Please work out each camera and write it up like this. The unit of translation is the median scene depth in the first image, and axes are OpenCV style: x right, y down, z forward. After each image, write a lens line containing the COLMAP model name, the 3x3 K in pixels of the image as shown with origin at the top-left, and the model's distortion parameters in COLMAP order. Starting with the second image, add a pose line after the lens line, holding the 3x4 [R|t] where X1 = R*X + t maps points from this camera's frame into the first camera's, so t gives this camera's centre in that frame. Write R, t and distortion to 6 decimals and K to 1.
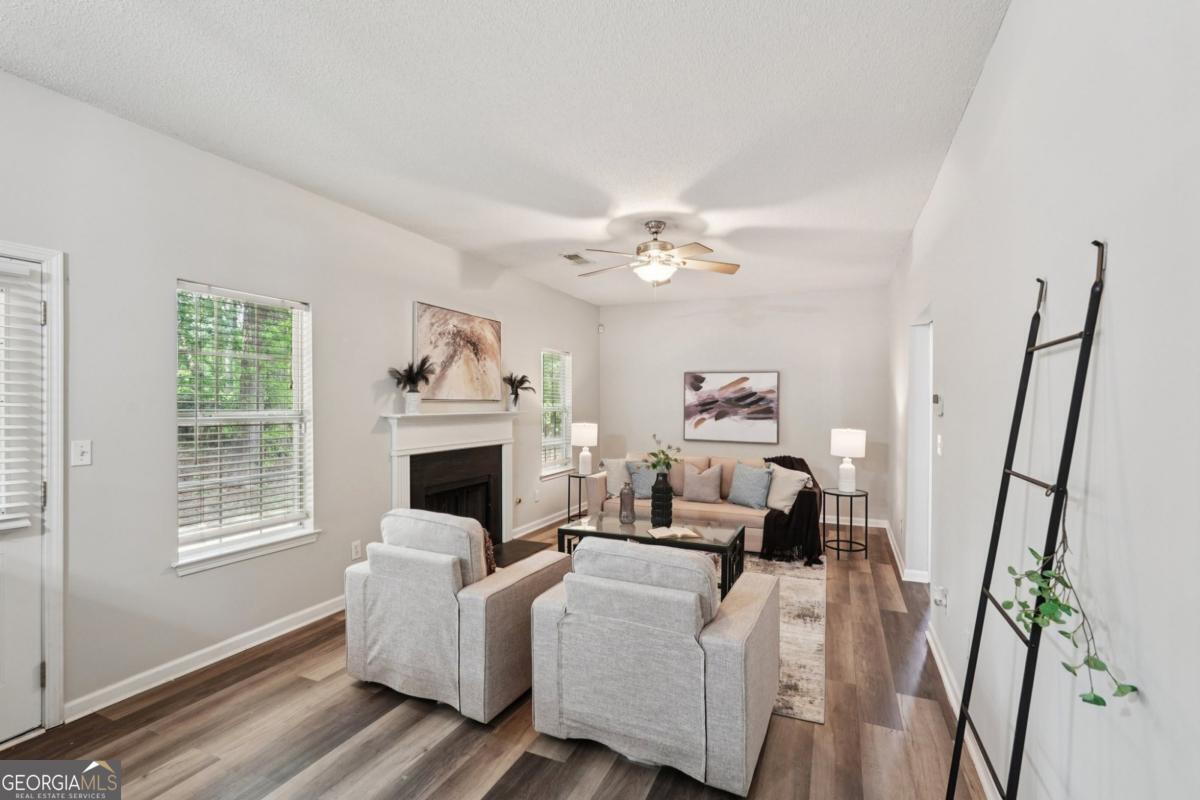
lens RADIAL K [[535.6, 0, 601.1], [0, 535.6, 416.4], [0, 0, 1]] dist [-0.012096, 0.008132]
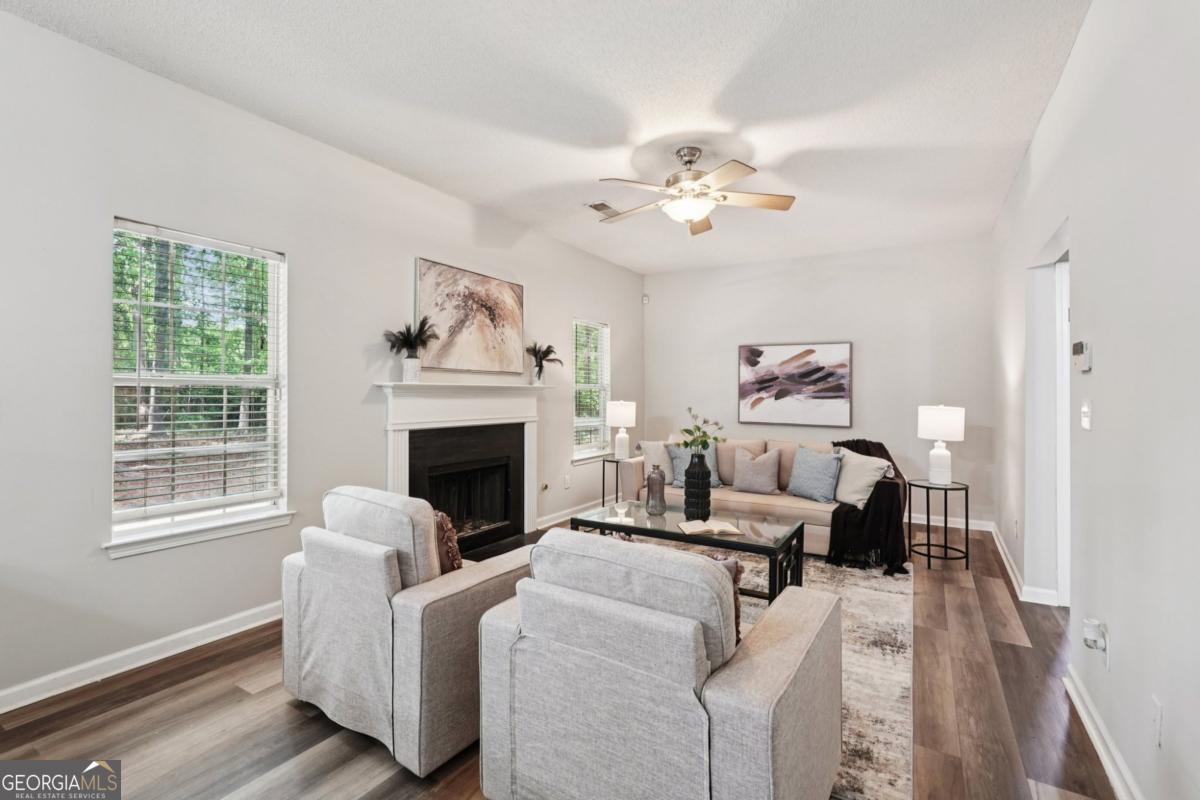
lens RADIAL K [[535.6, 0, 597.0], [0, 535.6, 397.5], [0, 0, 1]] dist [-0.012096, 0.008132]
pose [[0.991053, 0.000630, -0.133469, 0.070163], [-0.003406, 0.999783, -0.020571, 0.036790], [0.133427, 0.020842, 0.990839, 0.166859]]
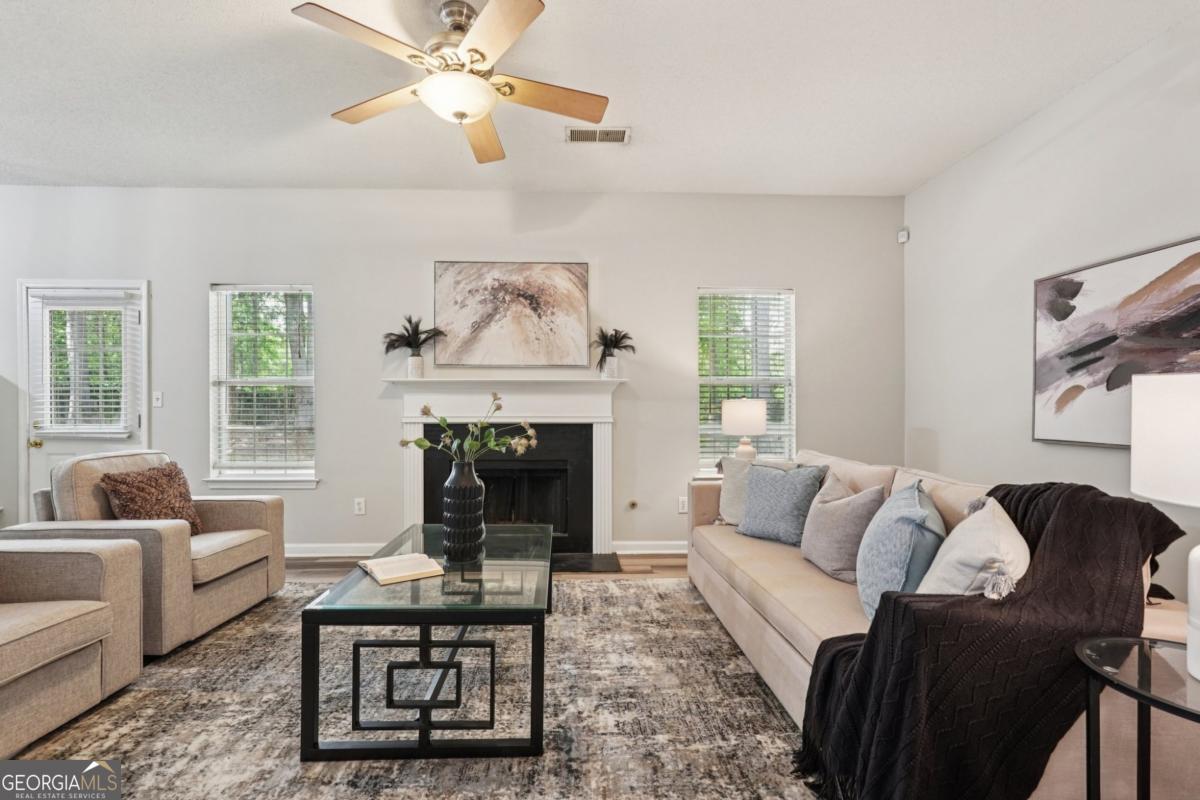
lens RADIAL K [[535.6, 0, 603.1], [0, 535.6, 414.6], [0, 0, 1]] dist [-0.012096, 0.008132]
pose [[0.447063, 0.006067, -0.894482, 0.649974], [-0.020347, 0.999787, -0.003388, 0.054114], [0.894271, 0.019715, 0.447091, 0.873041]]
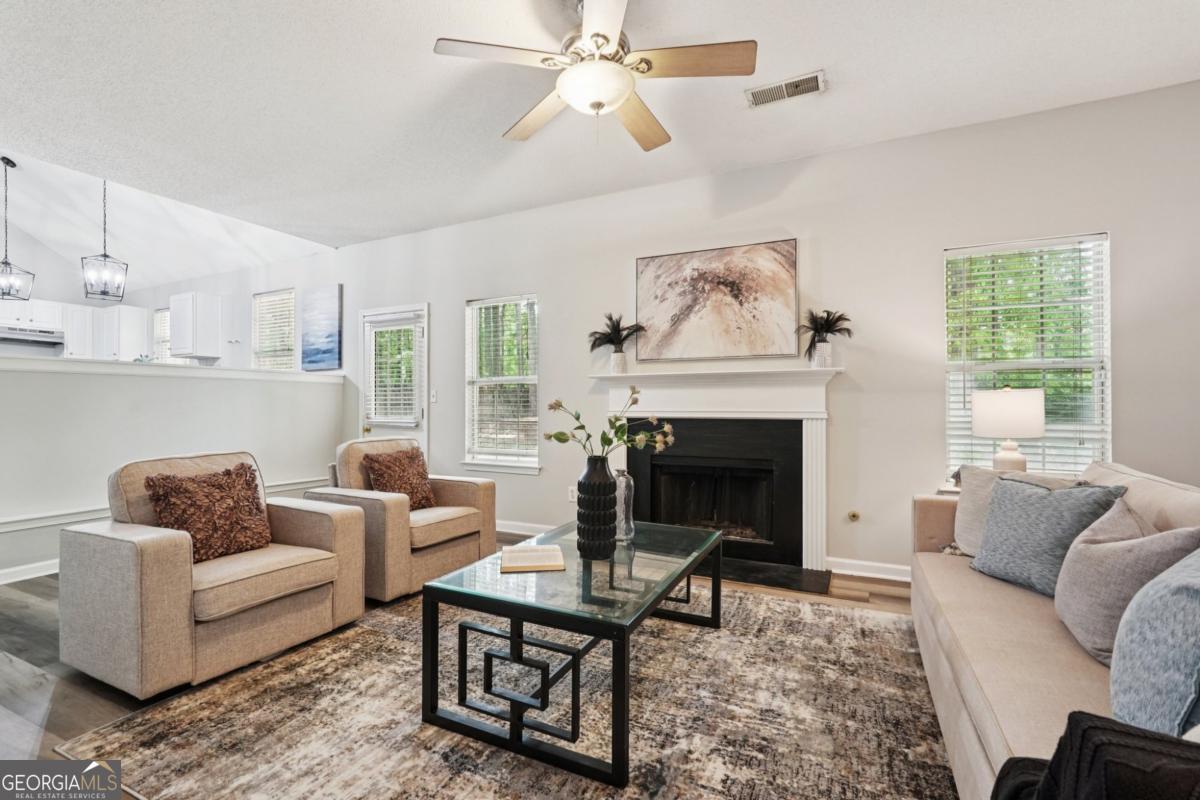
lens RADIAL K [[535.6, 0, 598.3], [0, 535.6, 404.8], [0, 0, 1]] dist [-0.012096, 0.008132]
pose [[-0.027839, -0.001861, -0.999611, 0.634690], [-0.022381, 0.999749, -0.001238, 0.052055], [0.999362, 0.022338, -0.027874, 0.990143]]
